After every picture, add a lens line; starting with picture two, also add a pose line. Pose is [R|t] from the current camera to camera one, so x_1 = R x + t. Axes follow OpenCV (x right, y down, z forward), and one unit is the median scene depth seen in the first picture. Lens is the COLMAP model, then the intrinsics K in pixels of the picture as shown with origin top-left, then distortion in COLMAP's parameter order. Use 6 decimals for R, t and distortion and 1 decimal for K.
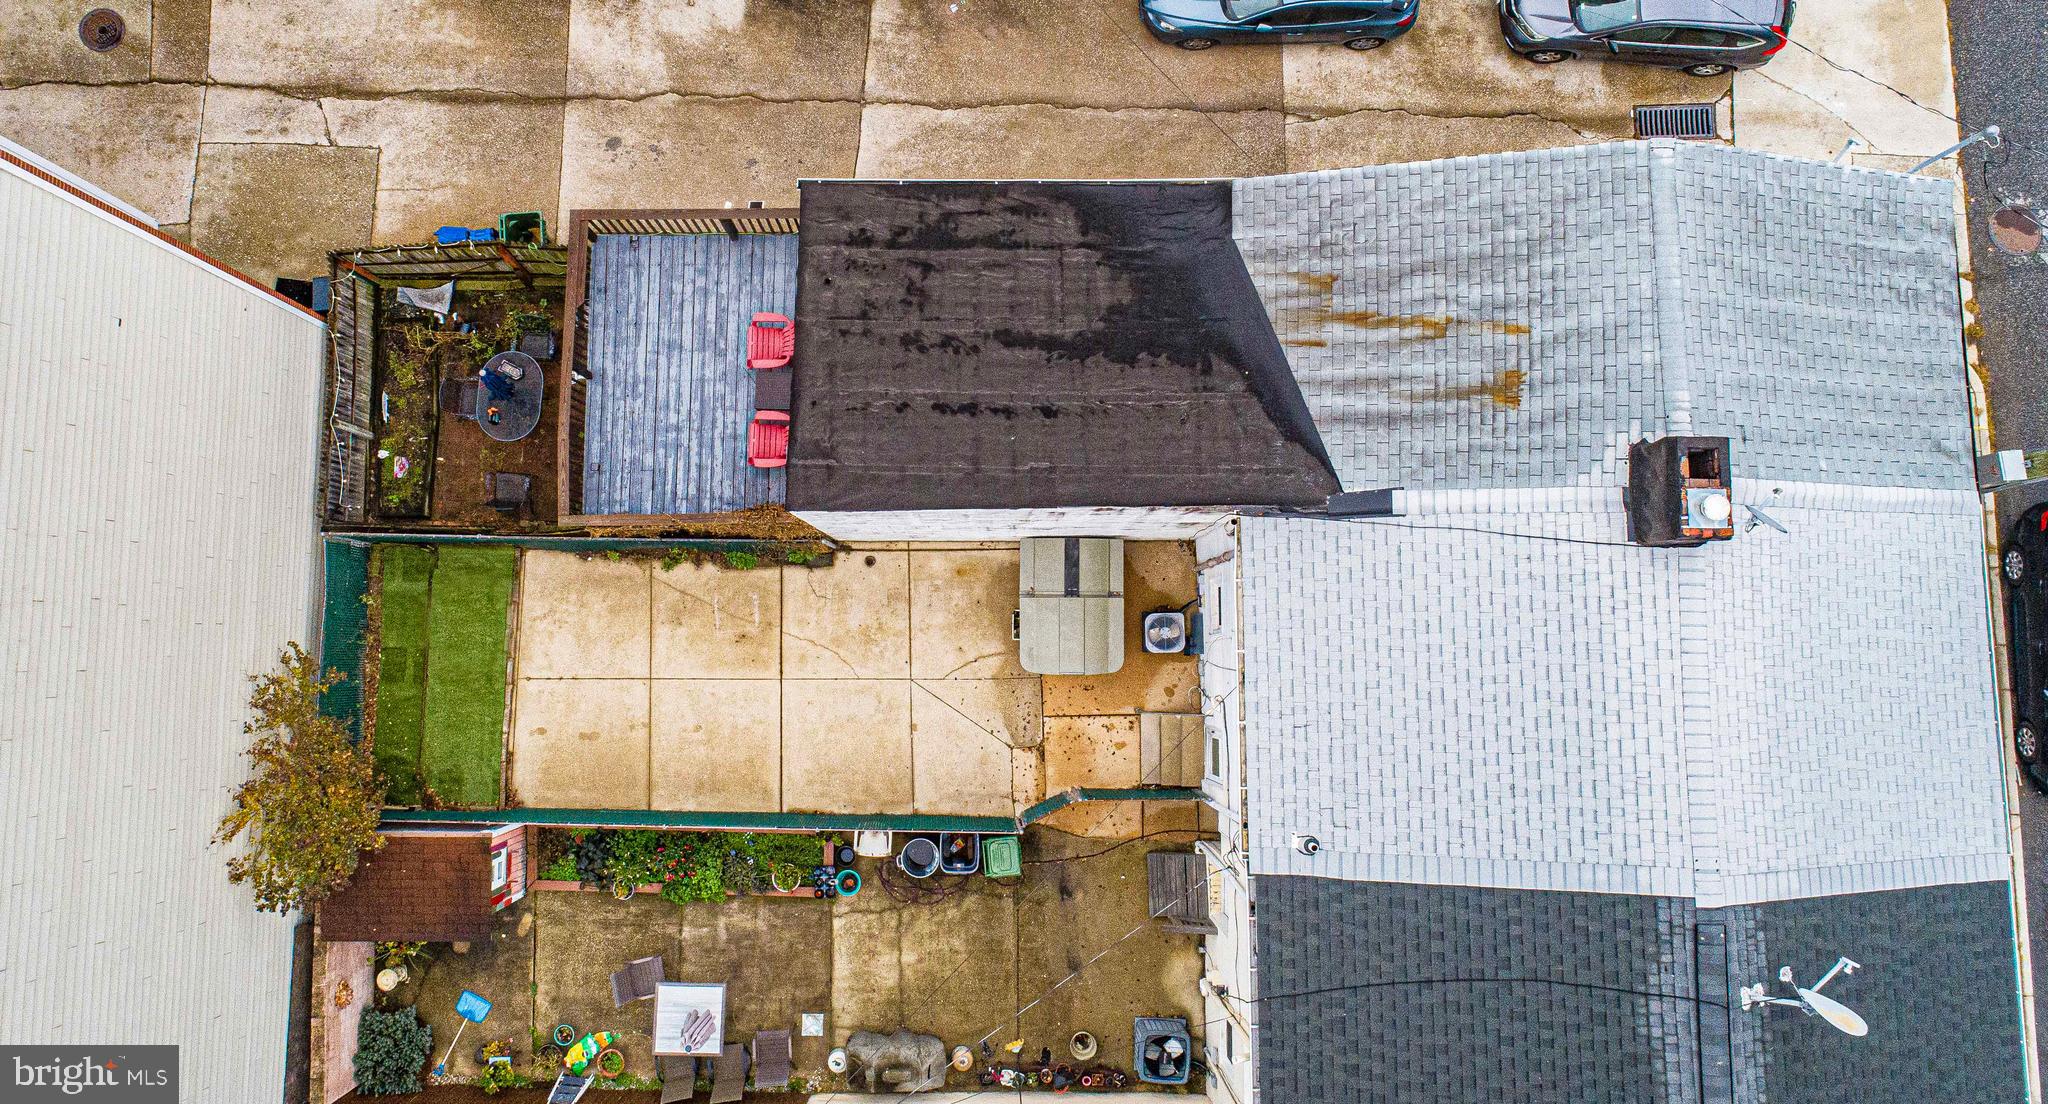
lens RADIAL K [[1372.8, 0, 943.7], [0, 1372.8, 485.3], [0, 0, 1]] dist [-0.008368, -0.001106]
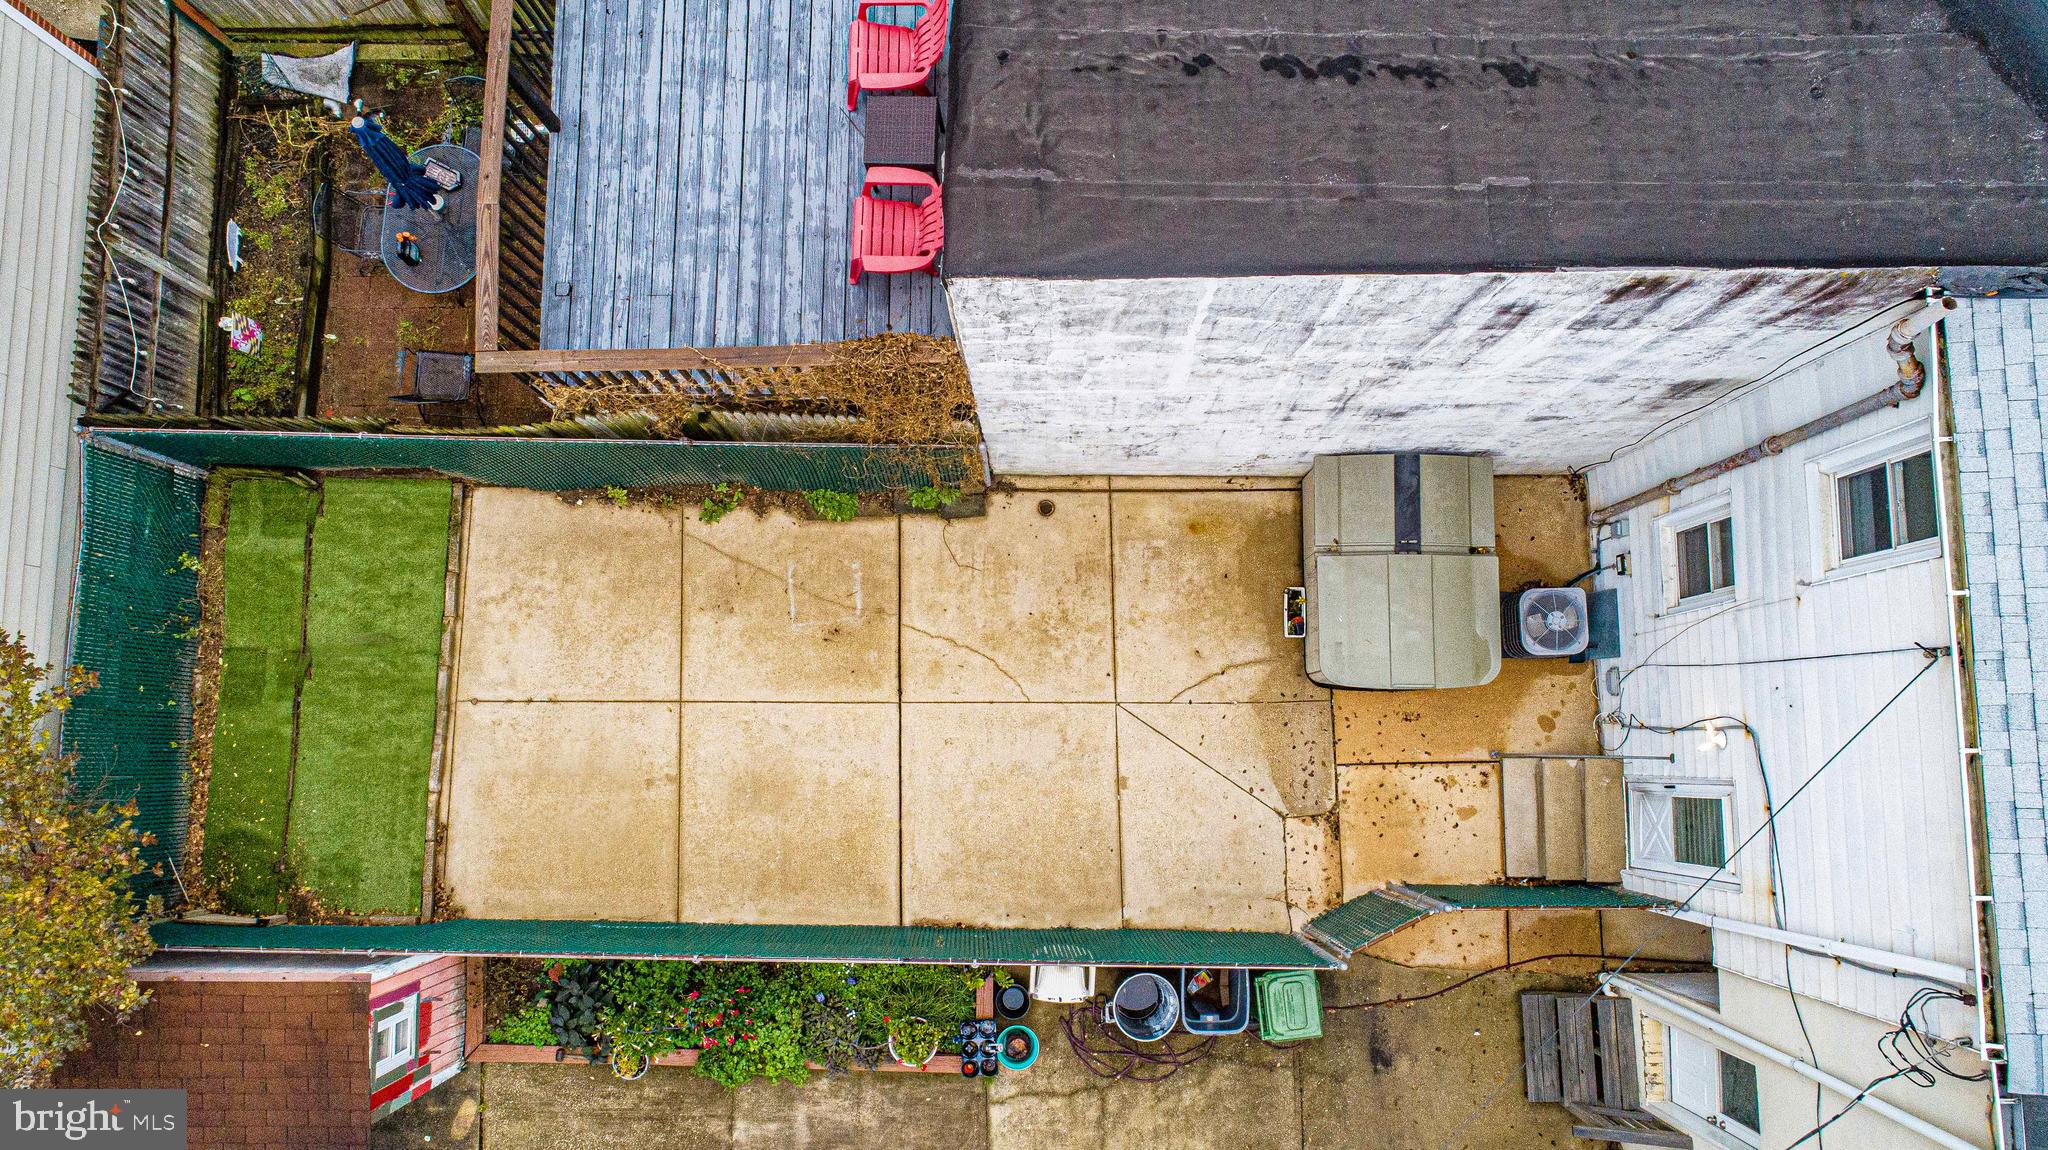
lens RADIAL K [[1371.6, 0, 1028.5], [0, 1371.6, 575.5], [0, 0, 1]] dist [-0.013032, 0.006336]
pose [[0.999984, 0.000236, 0.005632, -0.067399], [-0.000282, 0.999967, 0.008119, 0.083055], [-0.005630, -0.008121, 0.999951, 0.412970]]
